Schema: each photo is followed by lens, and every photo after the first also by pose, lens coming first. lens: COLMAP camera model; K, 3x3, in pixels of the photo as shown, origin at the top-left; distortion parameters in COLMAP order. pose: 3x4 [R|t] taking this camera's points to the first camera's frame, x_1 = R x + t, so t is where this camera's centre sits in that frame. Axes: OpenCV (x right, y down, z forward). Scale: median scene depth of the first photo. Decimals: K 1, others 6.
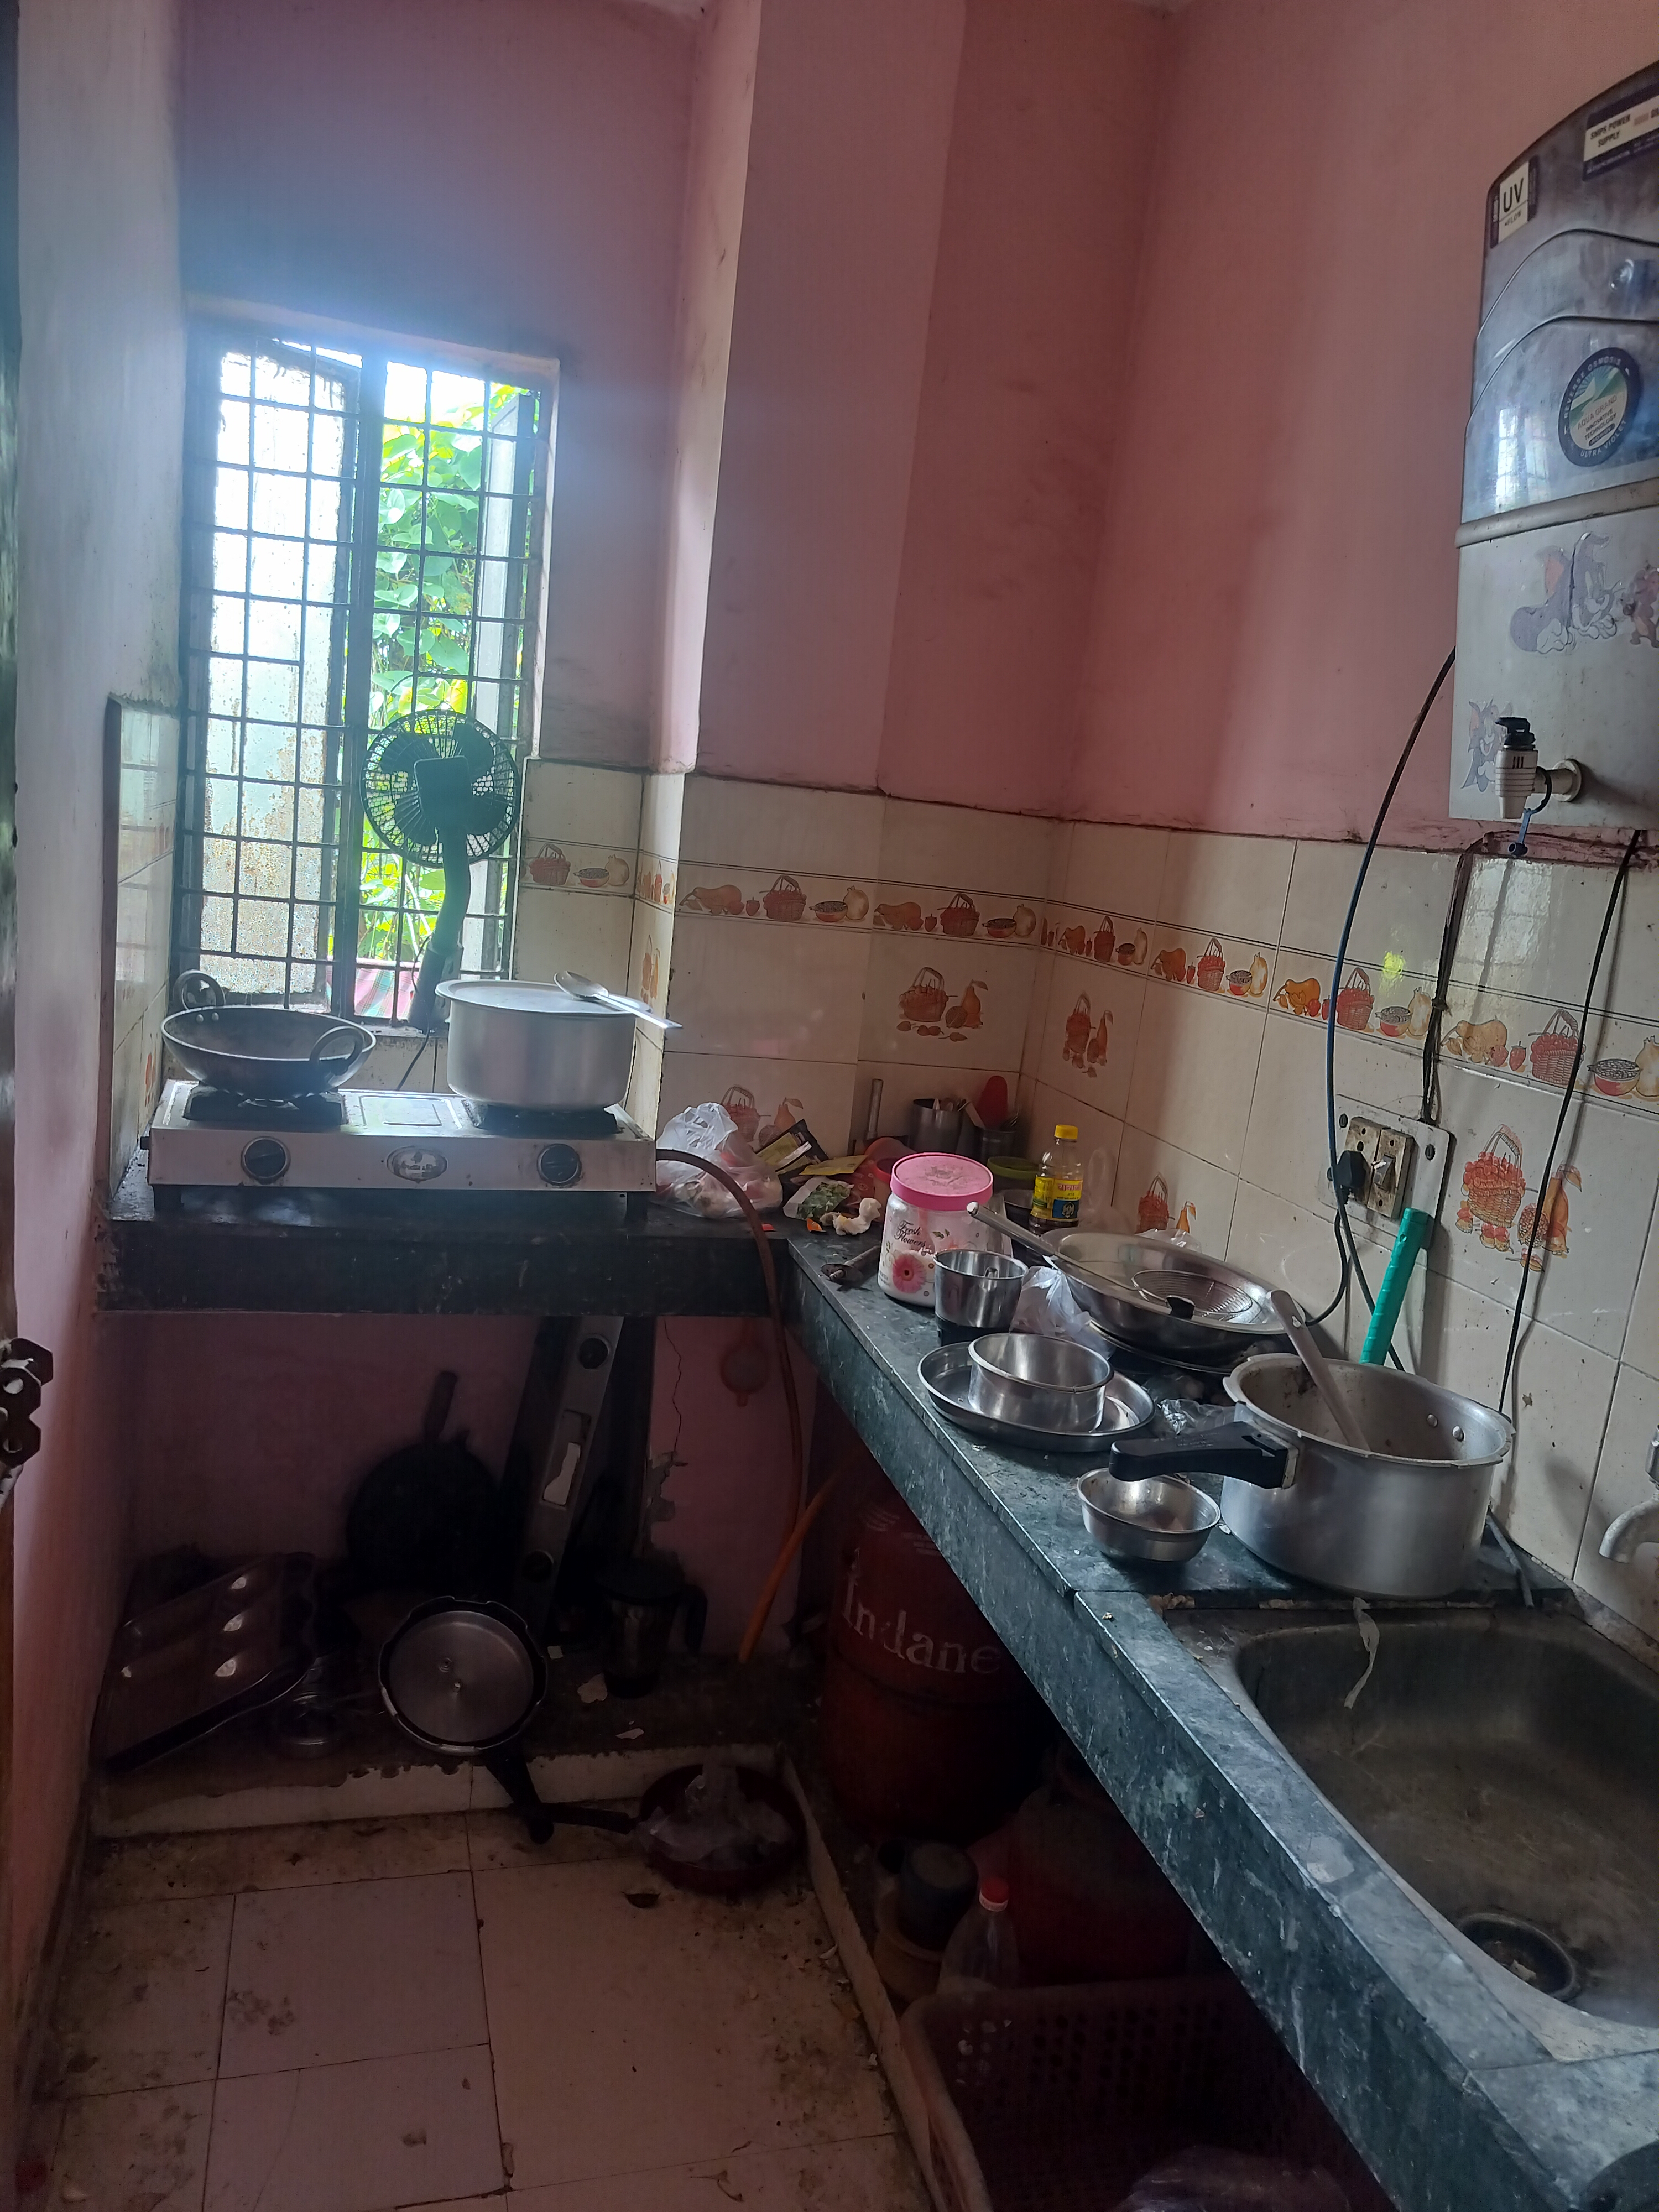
lens RADIAL K [[1547.1, 0, 816.2], [0, 1547.1, 1108.7], [0, 0, 1]] dist [0.128336, -0.206633]
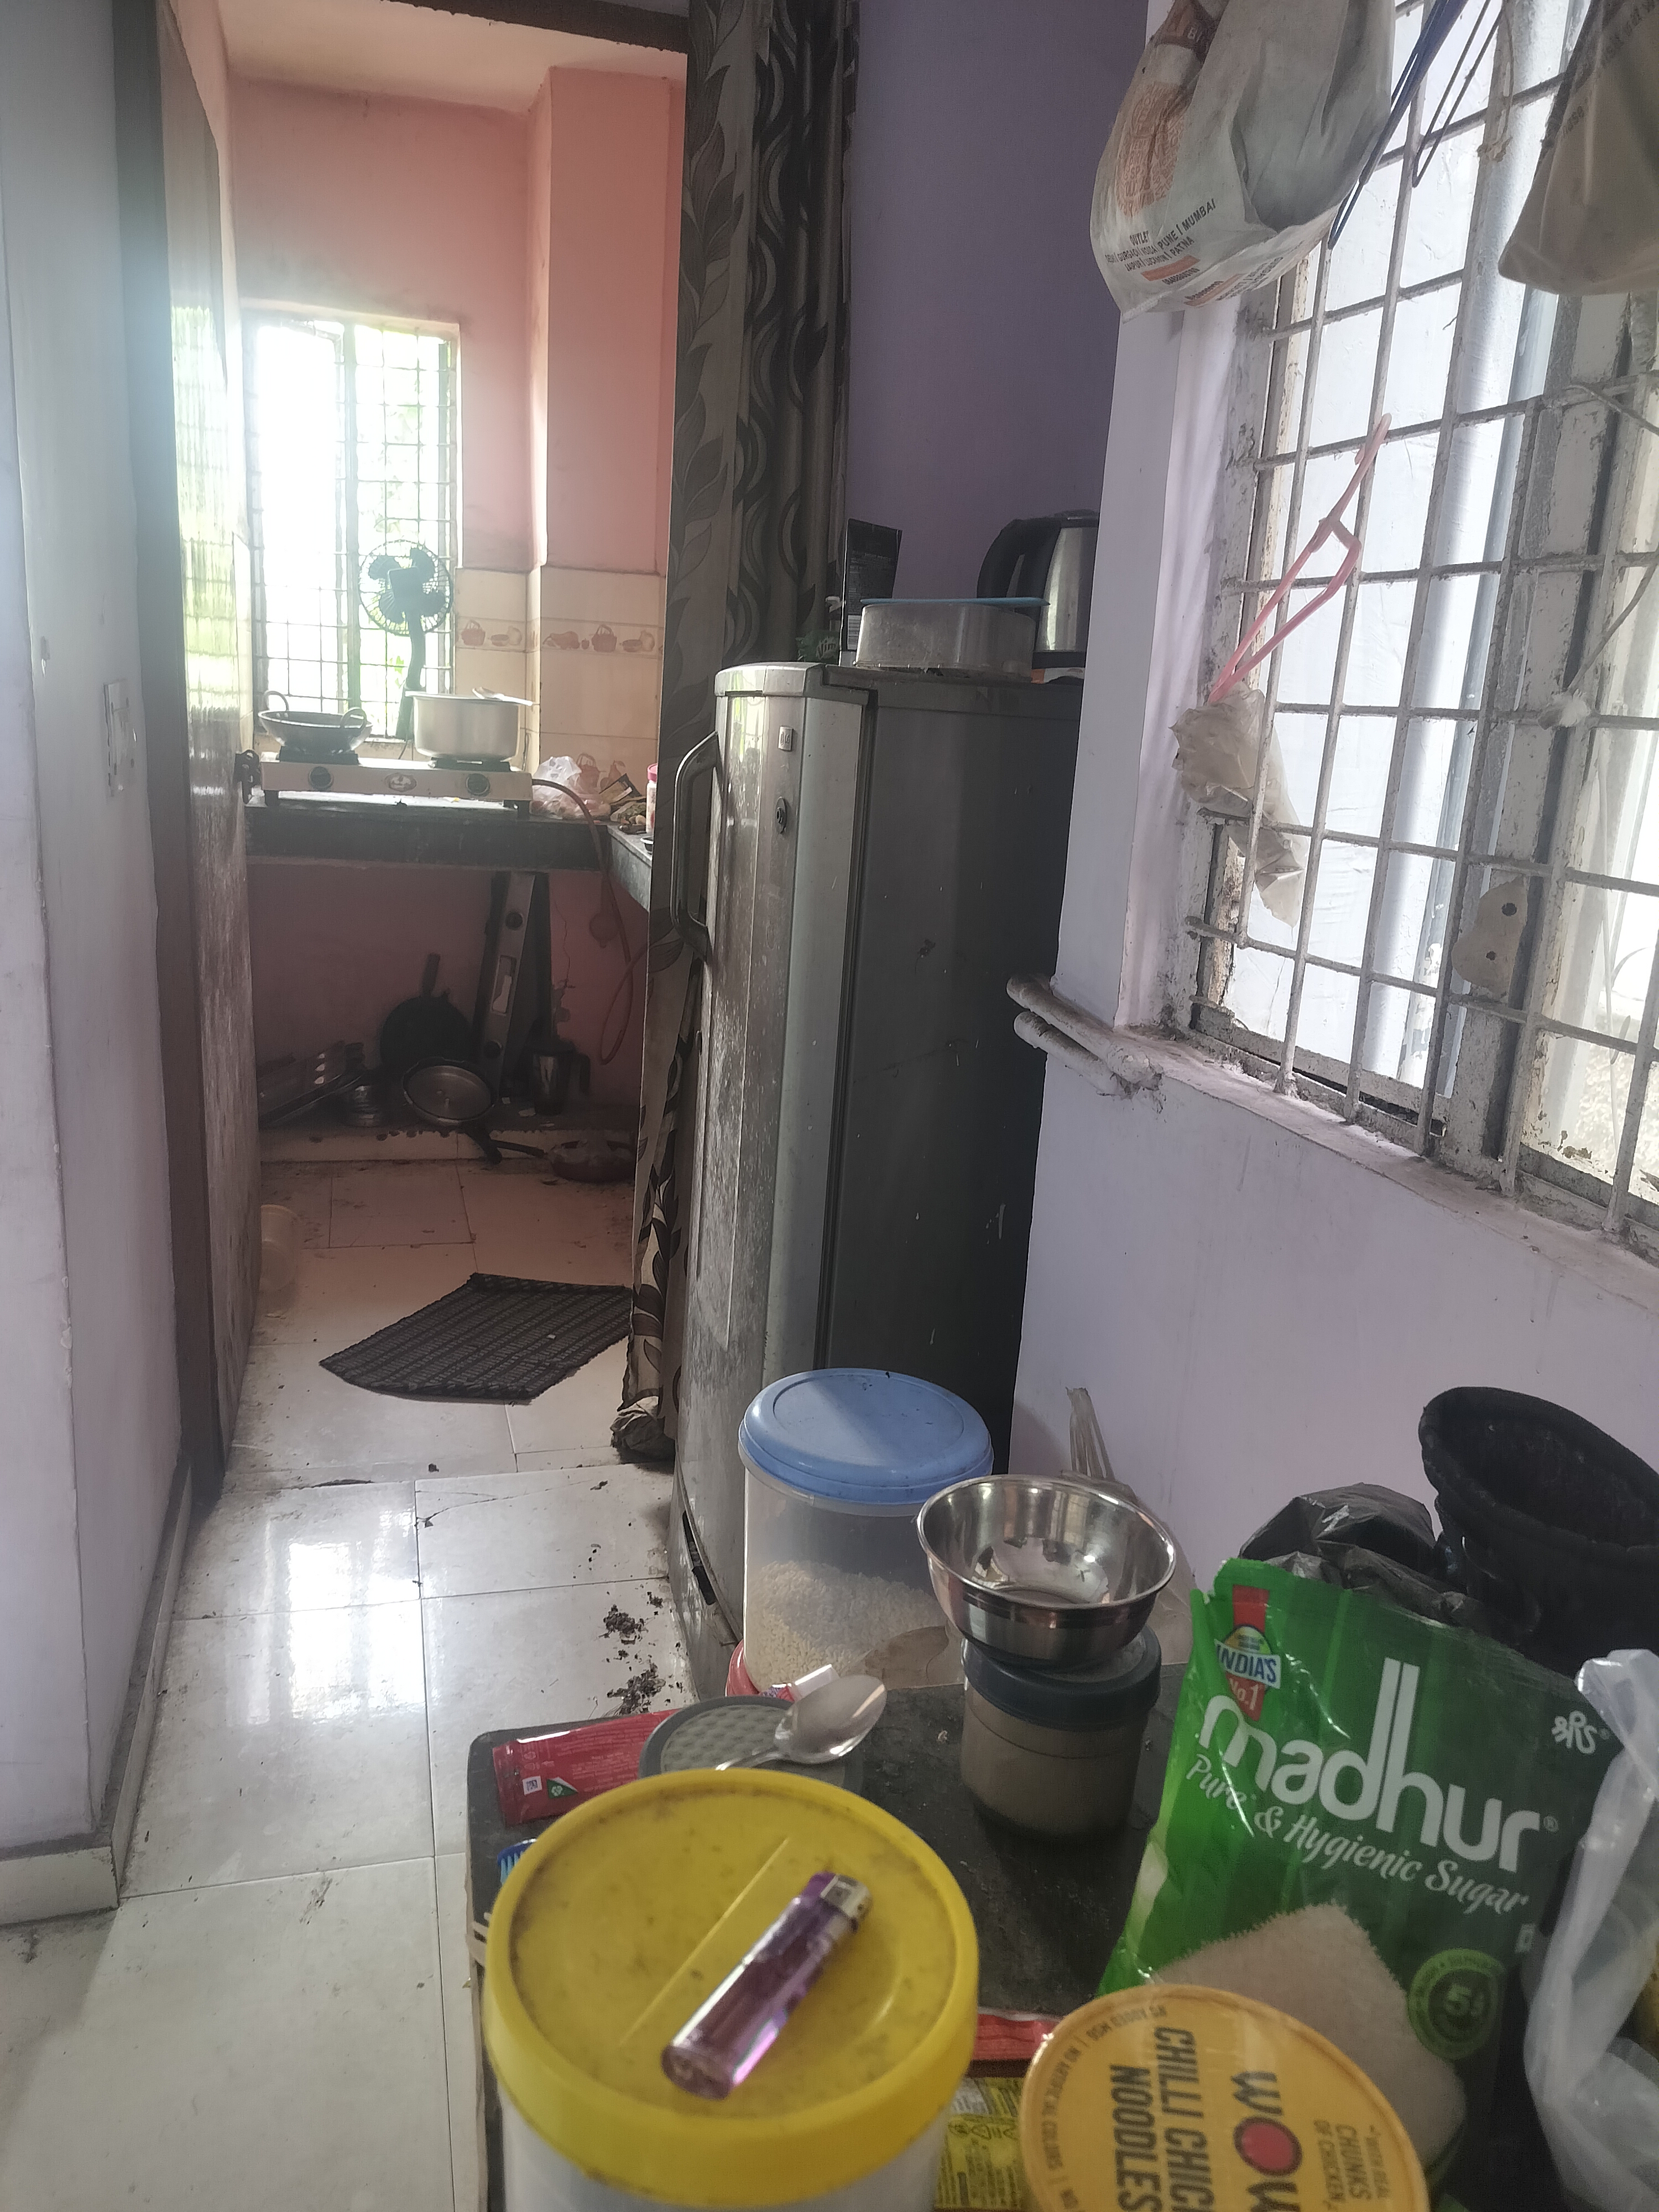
lens RADIAL K [[1547.1, 0, 816.2], [0, 1547.1, 1108.7], [0, 0, 1]] dist [0.128336, -0.206633]
pose [[0.999081, -0.040836, -0.012998, 0.208200], [0.041654, 0.996637, 0.070573, 0.262294], [0.010073, -0.071050, 0.997422, -0.744943]]
